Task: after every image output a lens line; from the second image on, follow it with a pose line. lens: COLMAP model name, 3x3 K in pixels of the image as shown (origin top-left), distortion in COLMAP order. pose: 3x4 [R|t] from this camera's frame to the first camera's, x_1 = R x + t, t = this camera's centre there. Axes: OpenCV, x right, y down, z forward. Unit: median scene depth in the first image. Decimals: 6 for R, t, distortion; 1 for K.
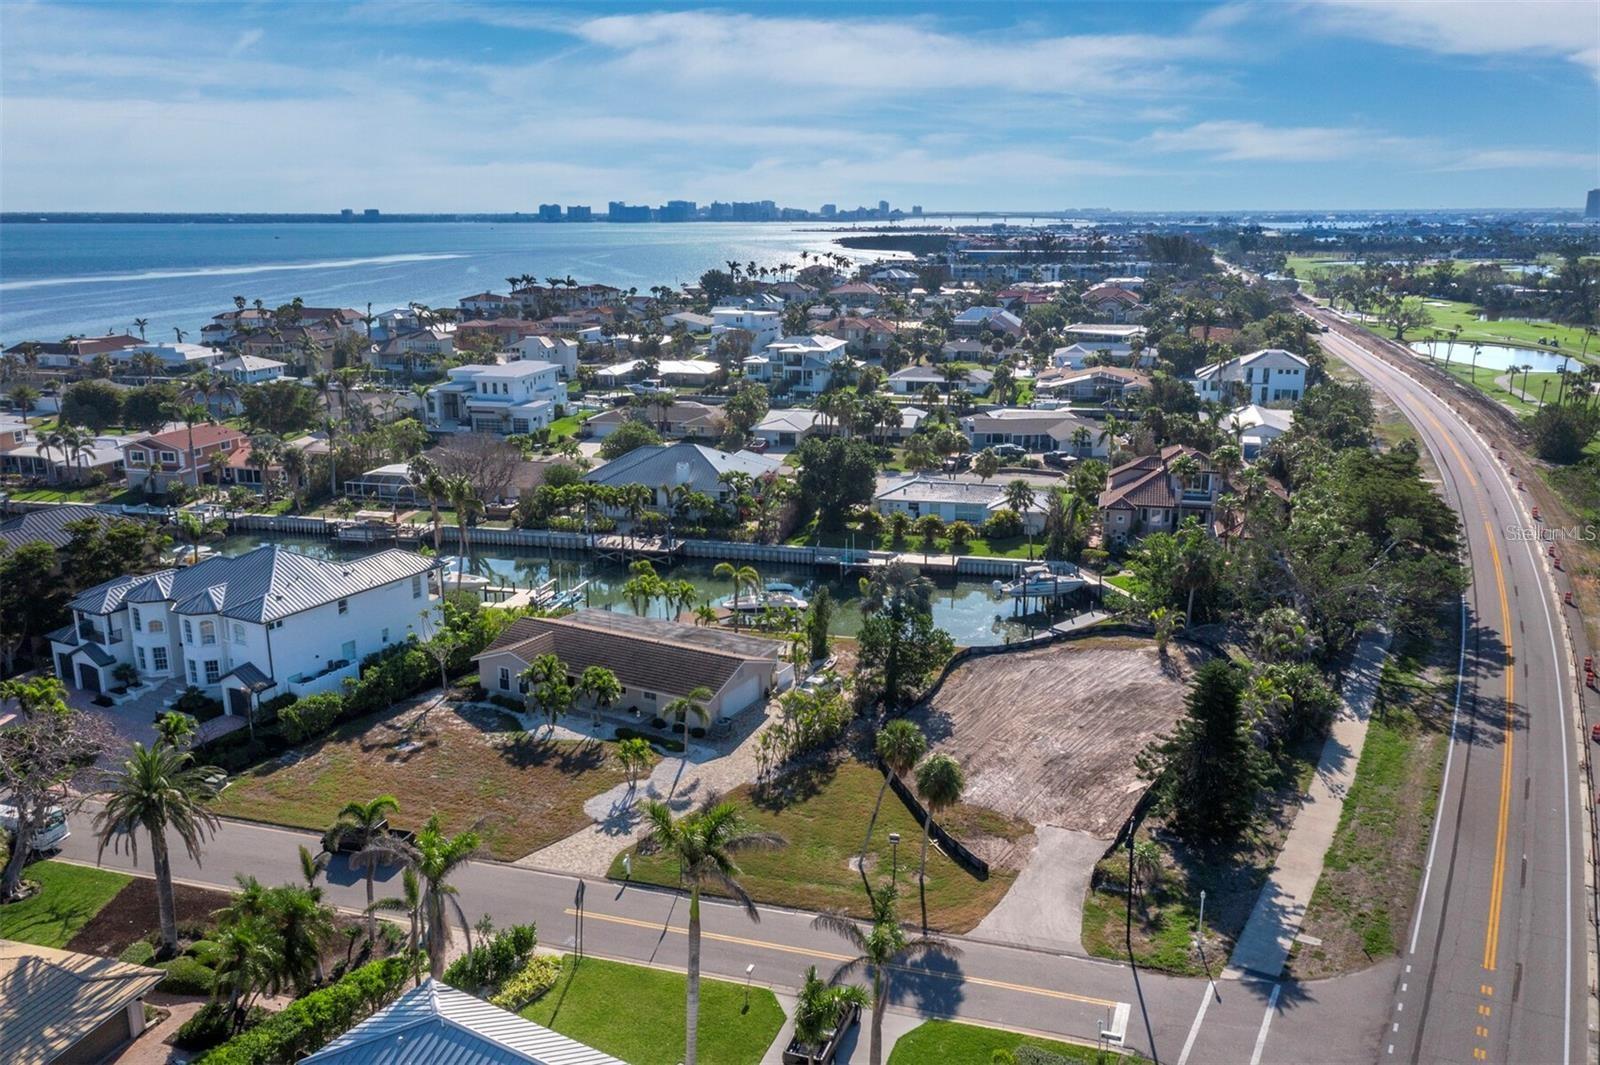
lens RADIAL K [[1292.2, 0, 800.0], [0, 1292.2, 532.5], [0, 0, 1]] dist [0.005032, 0.014374]
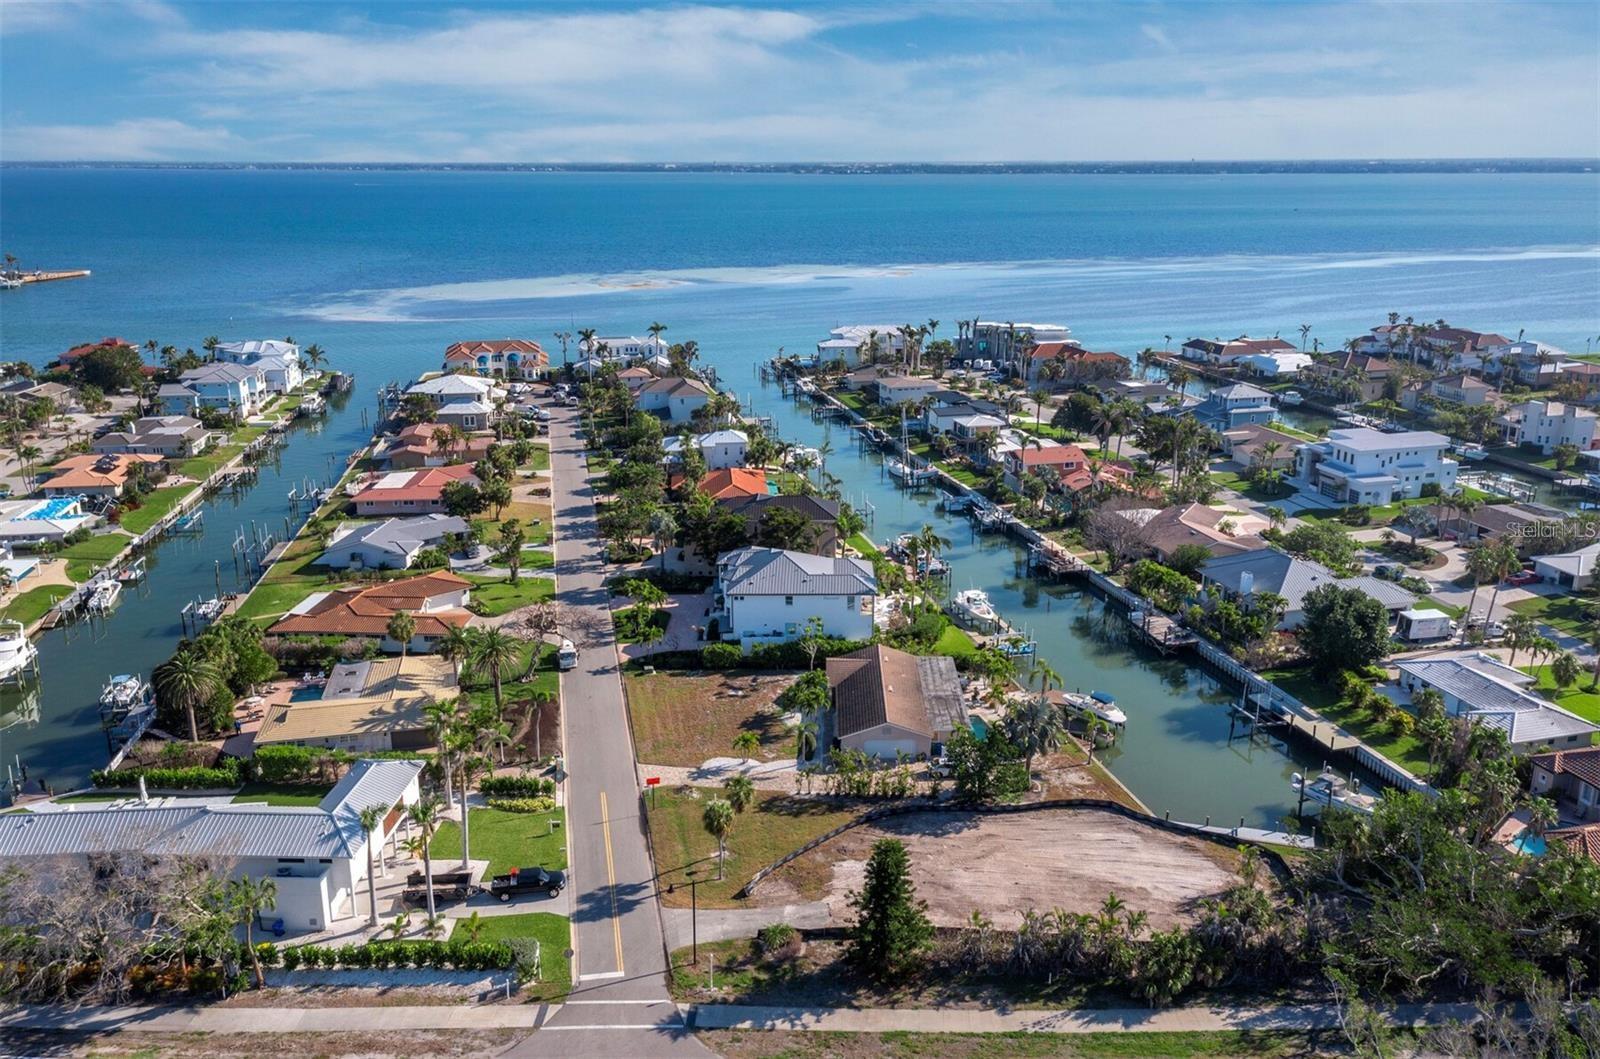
lens RADIAL K [[1292.2, 0, 800.0], [0, 1292.2, 529.5], [0, 0, 1]] dist [0.005032, 0.014374]
pose [[0.472573, 0.241484, -0.847562, 1.039162], [-0.204569, 0.965516, 0.161030, -0.303201], [0.857220, 0.097287, 0.505676, 0.226171]]
